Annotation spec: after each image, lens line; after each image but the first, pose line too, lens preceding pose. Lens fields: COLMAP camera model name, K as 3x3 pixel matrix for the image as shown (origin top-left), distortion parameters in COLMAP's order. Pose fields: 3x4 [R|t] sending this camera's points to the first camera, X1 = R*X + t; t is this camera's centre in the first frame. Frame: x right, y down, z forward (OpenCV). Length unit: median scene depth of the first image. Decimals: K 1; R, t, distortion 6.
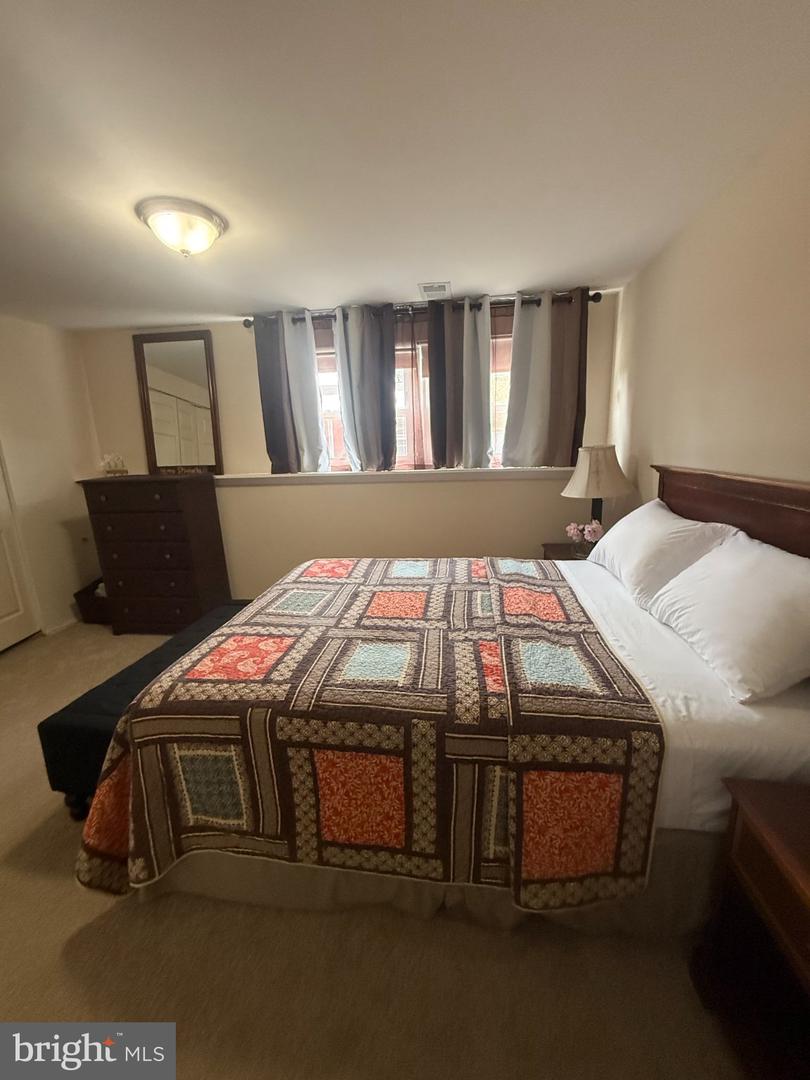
lens RADIAL K [[428.0, 0, 401.1], [0, 428.0, 533.2], [0, 0, 1]] dist [-0.001596, 0.000279]
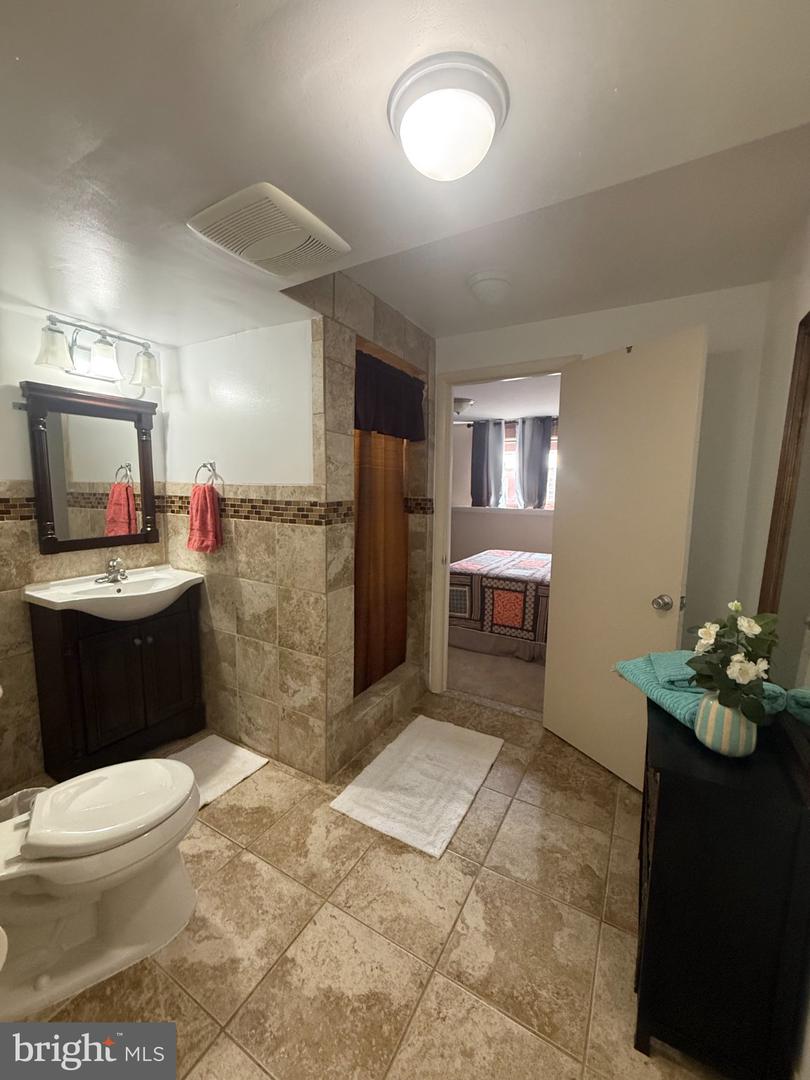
lens RADIAL K [[428.0, 0, 405.0], [0, 428.0, 542.5], [0, 0, 1]] dist [-0.001596, 0.000279]
pose [[0.926709, 0.093573, -0.363943, 0.123204], [-0.124583, 0.990231, -0.062628, 0.191550], [0.354528, 0.103379, 0.929313, -0.900923]]
